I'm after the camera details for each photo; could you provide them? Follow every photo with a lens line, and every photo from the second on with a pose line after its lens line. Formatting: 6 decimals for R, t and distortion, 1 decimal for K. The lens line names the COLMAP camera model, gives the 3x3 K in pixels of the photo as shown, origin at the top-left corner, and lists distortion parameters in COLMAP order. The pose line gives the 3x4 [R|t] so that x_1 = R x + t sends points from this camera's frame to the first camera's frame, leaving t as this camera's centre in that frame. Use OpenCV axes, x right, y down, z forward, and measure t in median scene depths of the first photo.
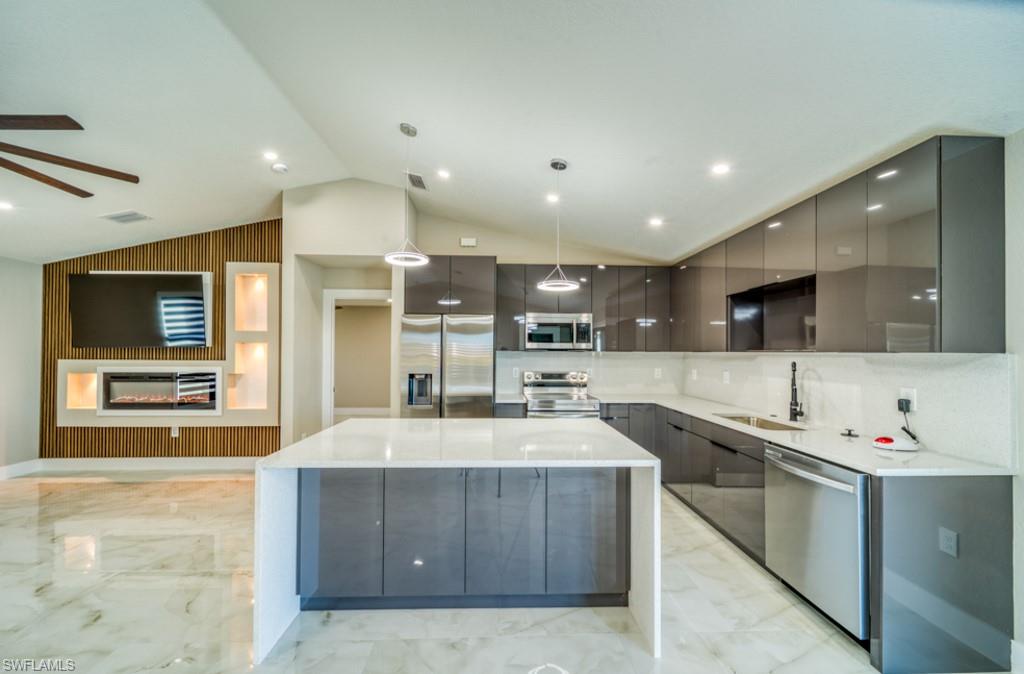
lens RADIAL K [[373.0, 0, 512.0], [0, 373.0, 369.6], [0, 0, 1]] dist [0.000126, 0.000038]
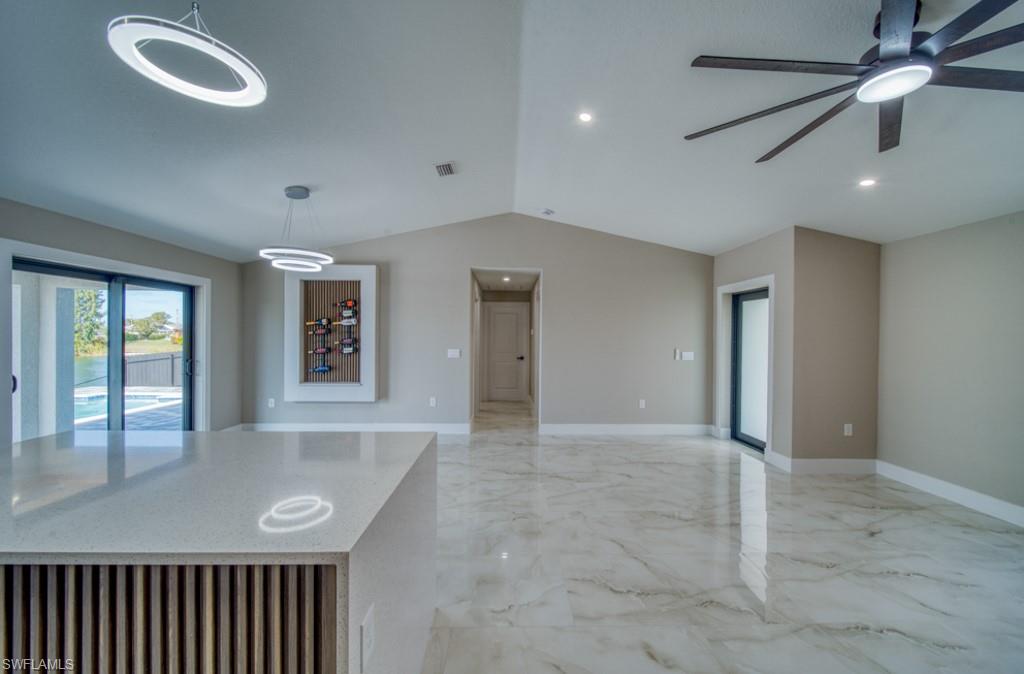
lens RADIAL K [[379.7, 0, 517.1], [0, 379.7, 324.2], [0, 0, 1]] dist [-0.003343, -0.000333]
pose [[-0.999844, -0.013405, 0.011511, -0.395690], [-0.013180, 0.999725, 0.019420, -0.045404], [-0.011768, 0.019265, -0.999745, 0.904189]]
